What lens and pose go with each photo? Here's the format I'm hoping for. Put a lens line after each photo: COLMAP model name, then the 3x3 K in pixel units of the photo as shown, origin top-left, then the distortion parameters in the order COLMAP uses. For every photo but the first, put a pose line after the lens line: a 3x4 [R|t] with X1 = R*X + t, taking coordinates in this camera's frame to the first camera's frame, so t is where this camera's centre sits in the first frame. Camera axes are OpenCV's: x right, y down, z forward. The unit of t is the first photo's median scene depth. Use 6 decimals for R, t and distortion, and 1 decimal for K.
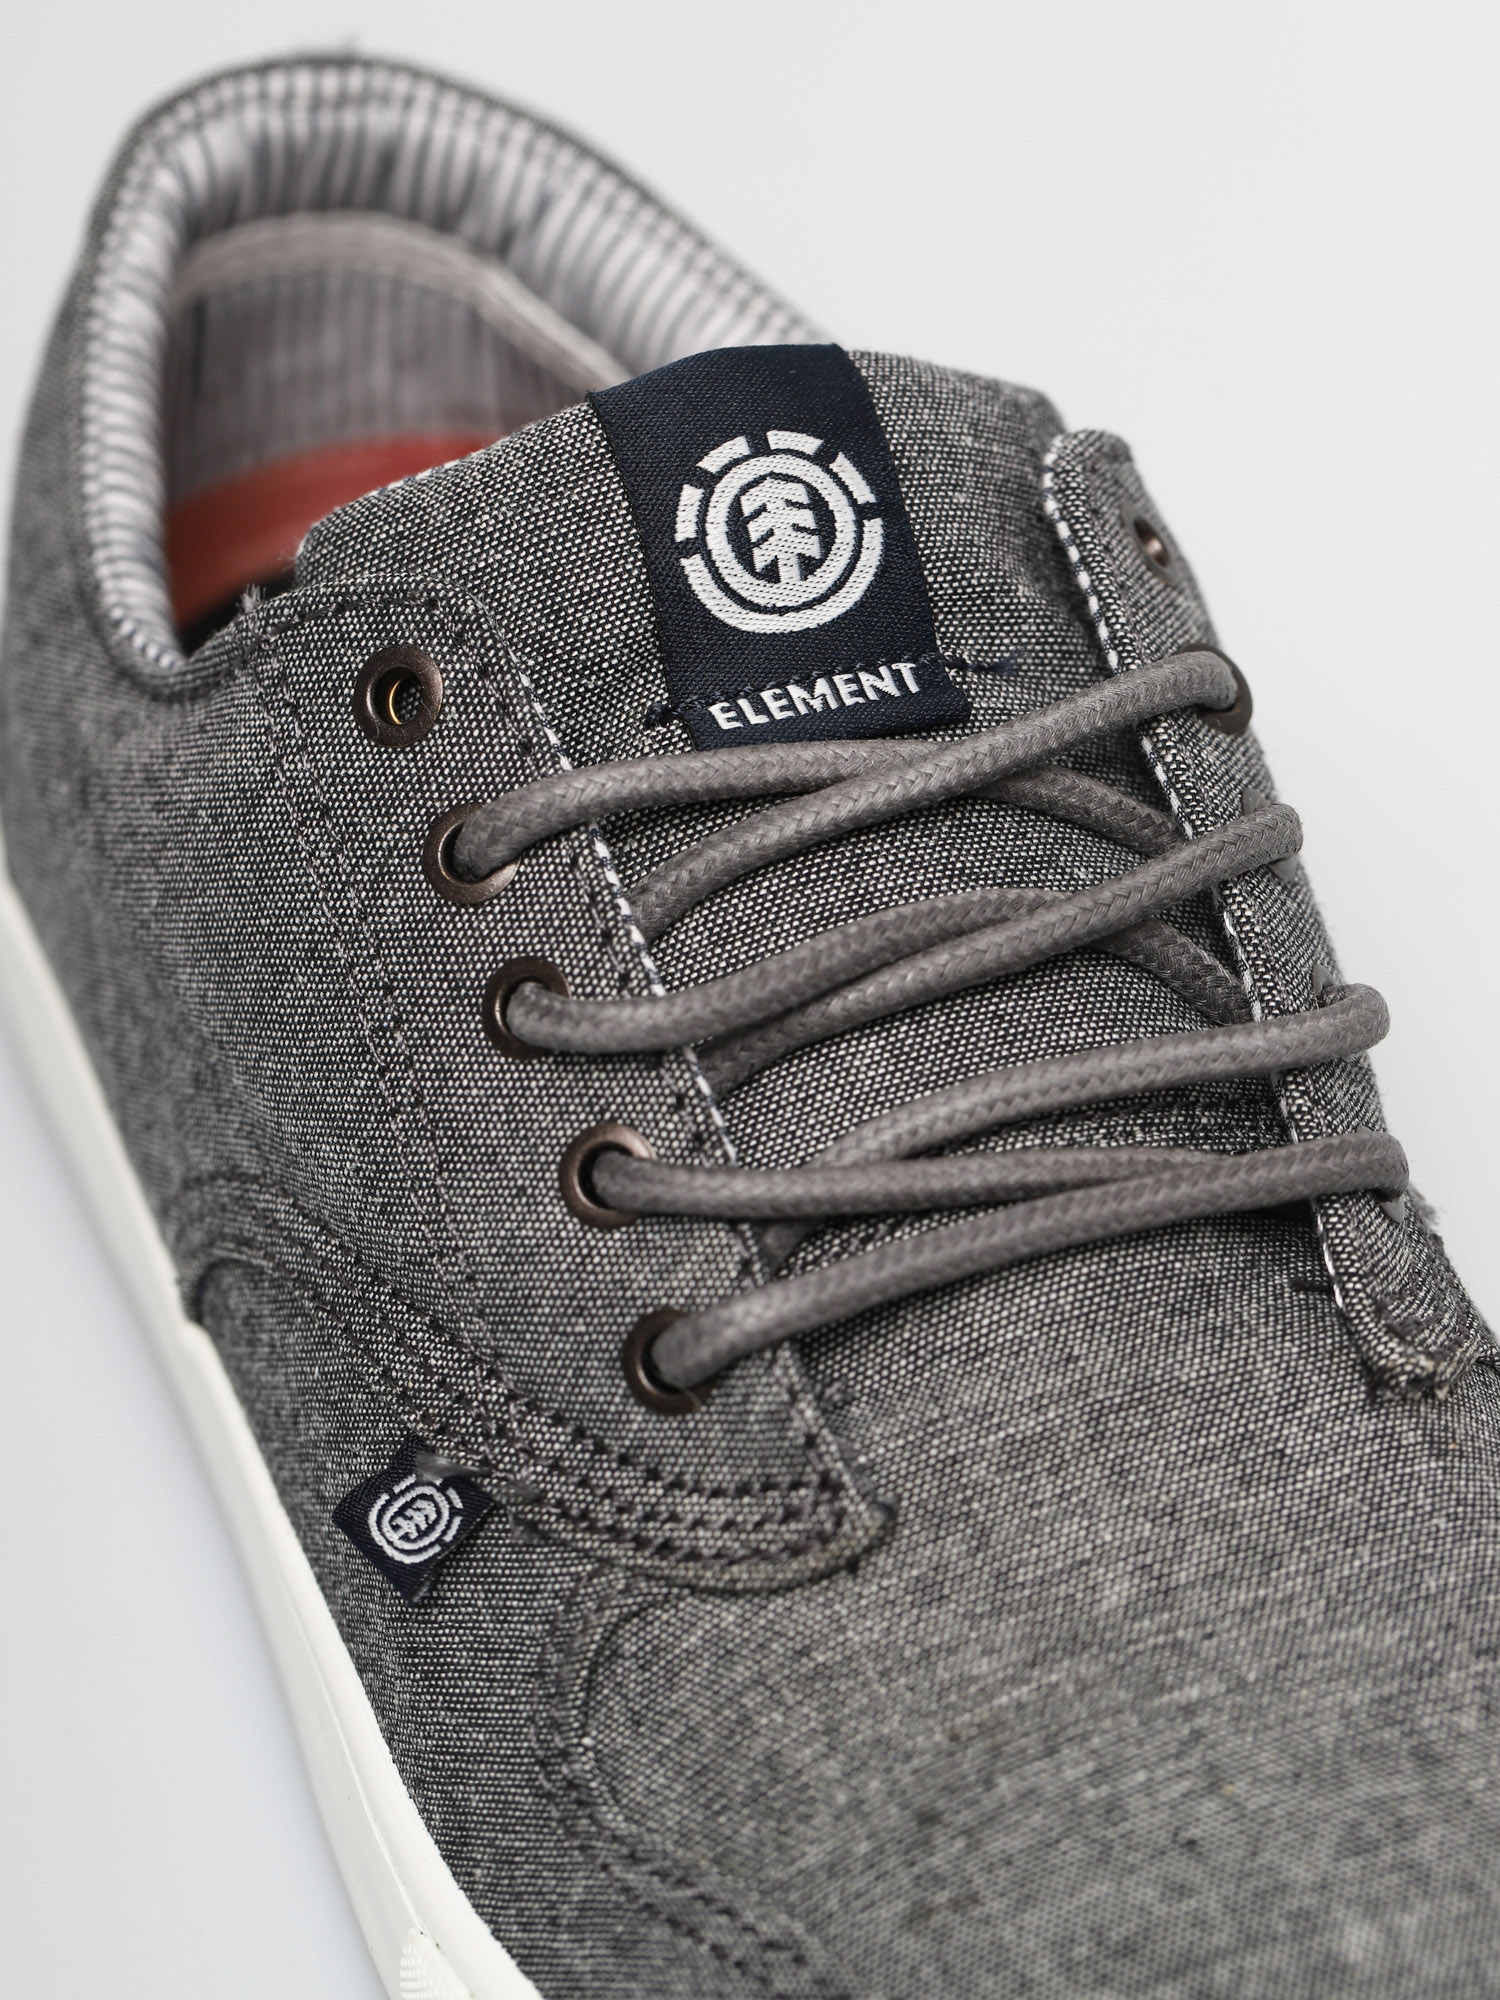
lens RADIAL K [[5762.3, 0, 761.2], [0, 5762.3, 989.2], [0, 0, 1]] dist [-0.075212, 0.000000]
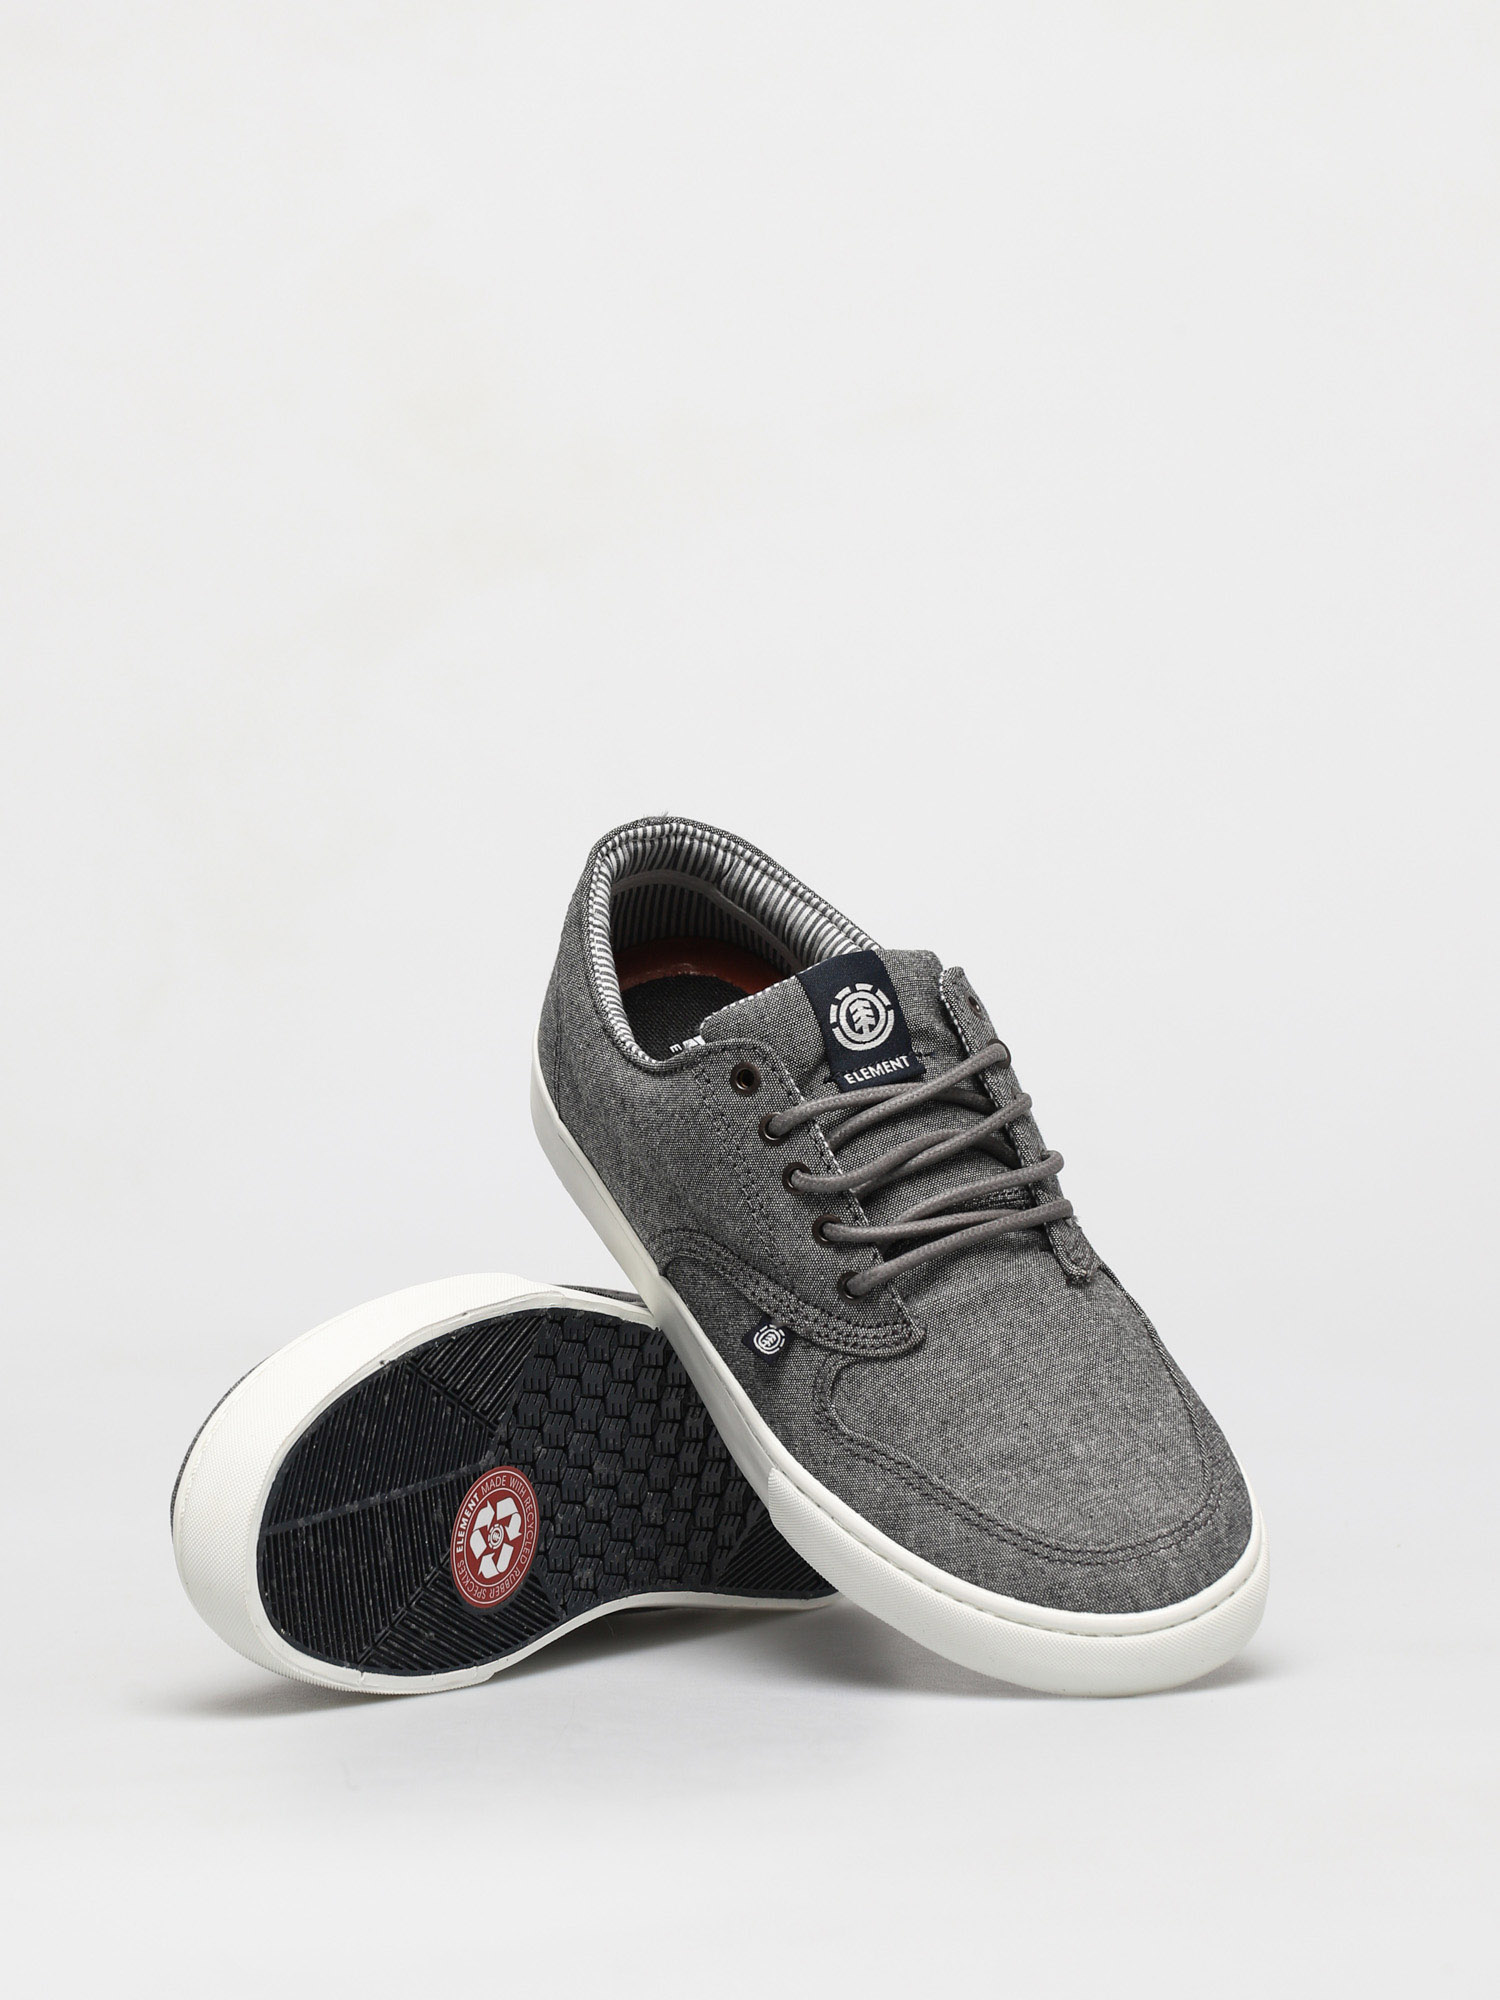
lens RADIAL K [[5762.3, 0, 745.9], [0, 5762.3, 1005.4], [0, 0, 1]] dist [-0.075212, 0.000000]
pose [[0.991302, -0.060931, 0.116654, -0.427326], [0.052873, 0.996076, 0.070967, -0.313941], [-0.120521, -0.064182, 0.990634, -2.105471]]
